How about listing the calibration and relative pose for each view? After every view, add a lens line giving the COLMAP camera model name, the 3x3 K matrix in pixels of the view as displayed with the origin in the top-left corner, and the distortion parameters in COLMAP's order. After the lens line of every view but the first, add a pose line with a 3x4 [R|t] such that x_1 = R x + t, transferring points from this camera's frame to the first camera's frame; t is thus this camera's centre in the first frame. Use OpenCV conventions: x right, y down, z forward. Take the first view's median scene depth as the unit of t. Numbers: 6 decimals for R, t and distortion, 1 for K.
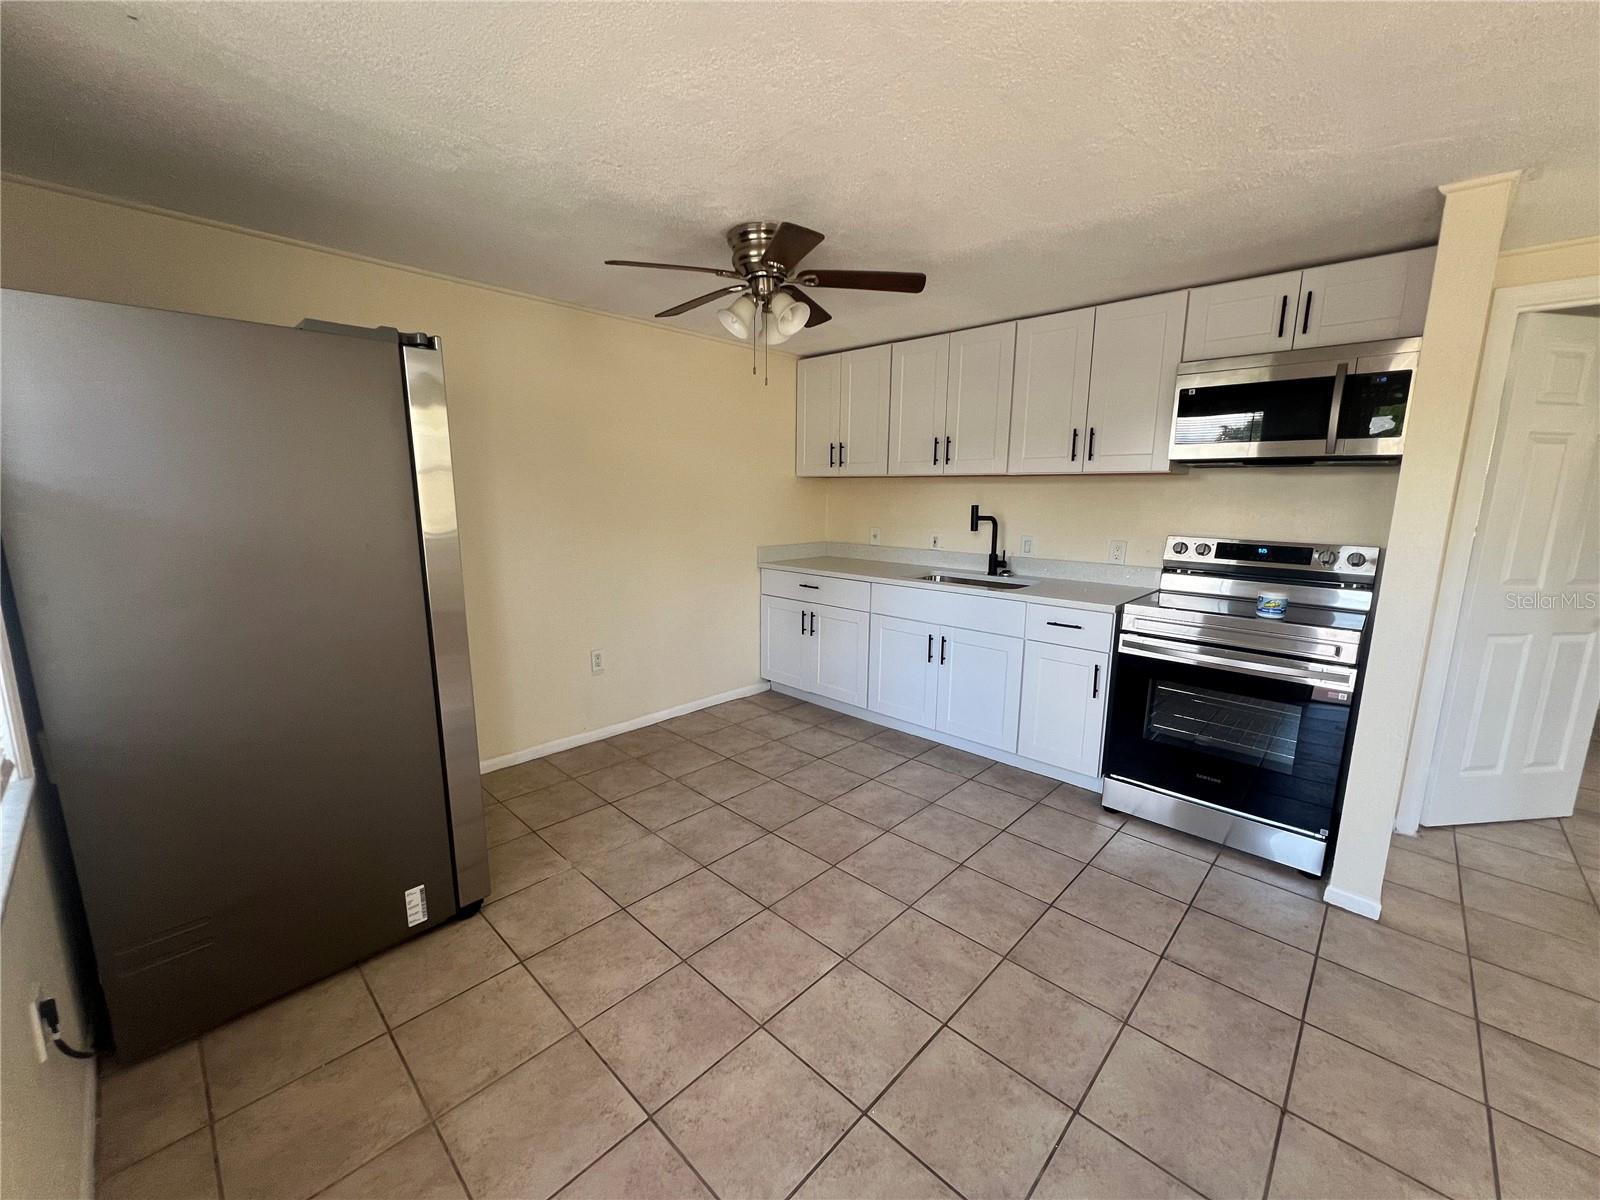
lens RADIAL K [[641.7, 0, 800.5], [0, 641.7, 601.7], [0, 0, 1]] dist [-0.001748, -0.000122]
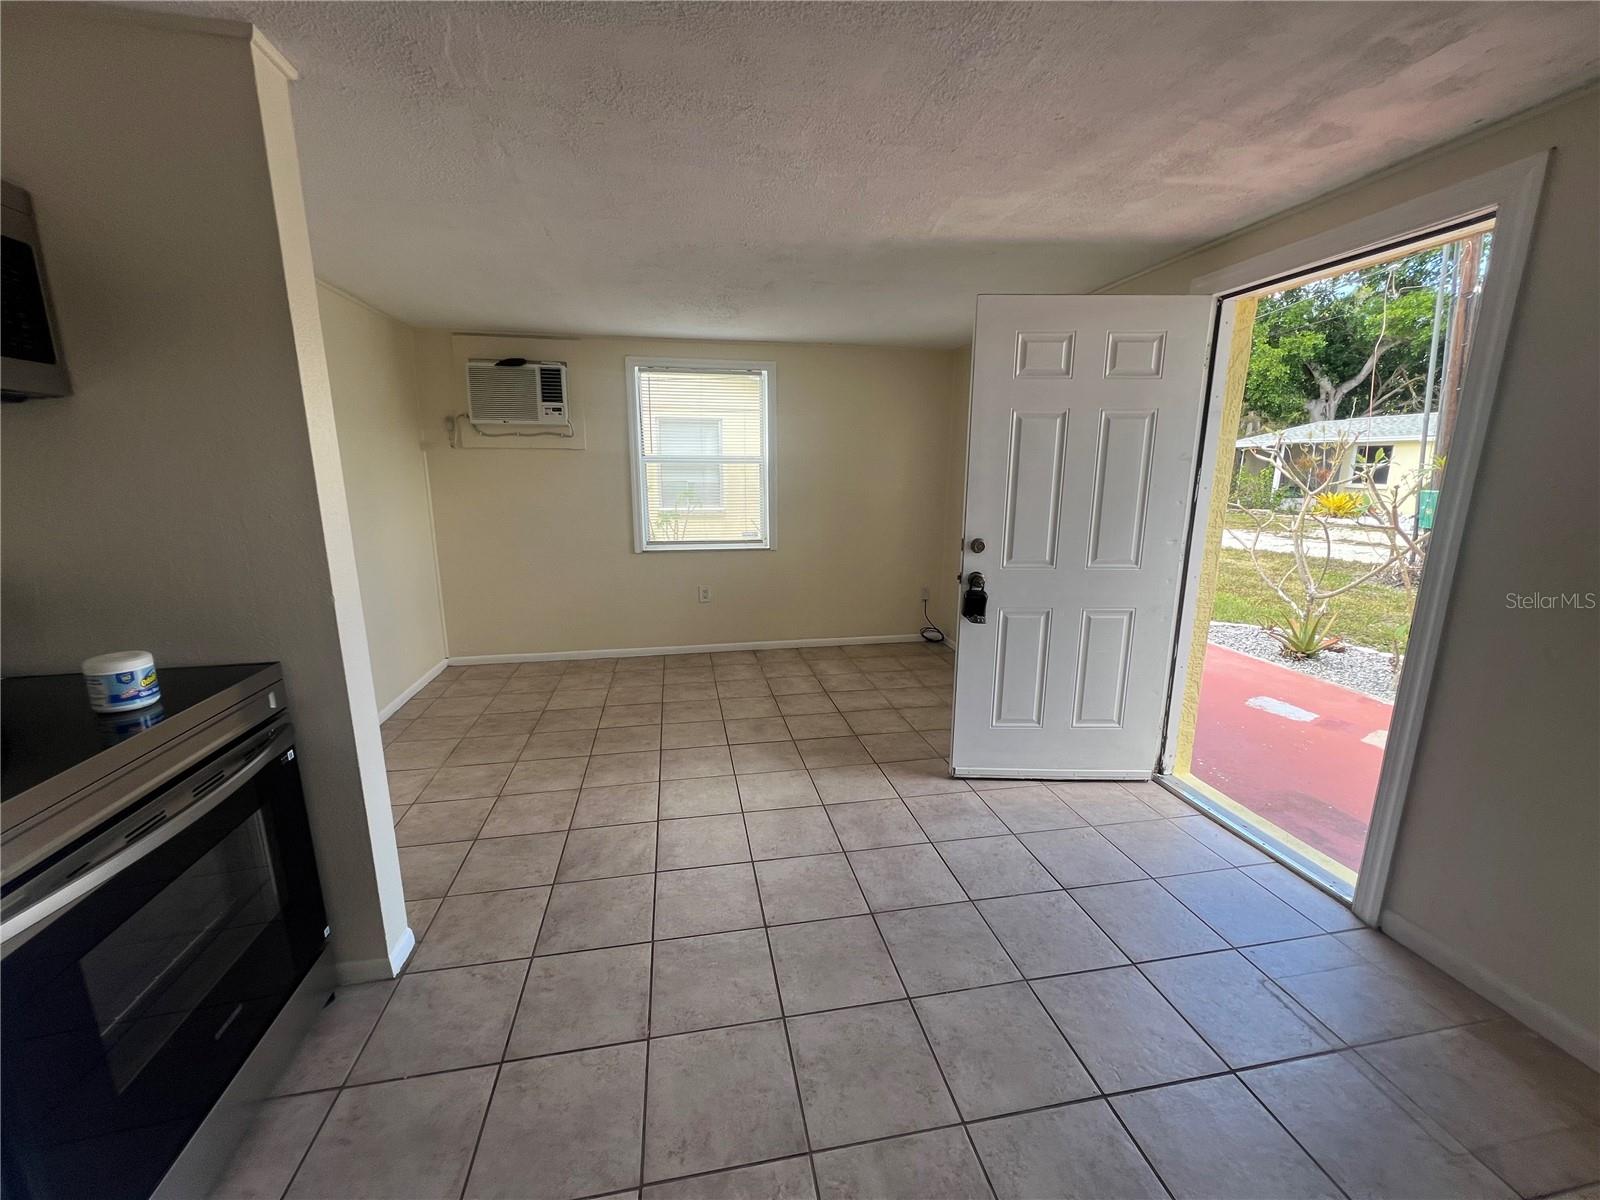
lens RADIAL K [[641.7, 0, 798.8], [0, 641.7, 600.3], [0, 0, 1]] dist [-0.001748, -0.000122]
pose [[-0.811640, -0.133979, 0.568586, 0.018966], [0.091463, 0.932192, 0.350219, -0.278387], [-0.576953, 0.336256, -0.744350, 1.524460]]
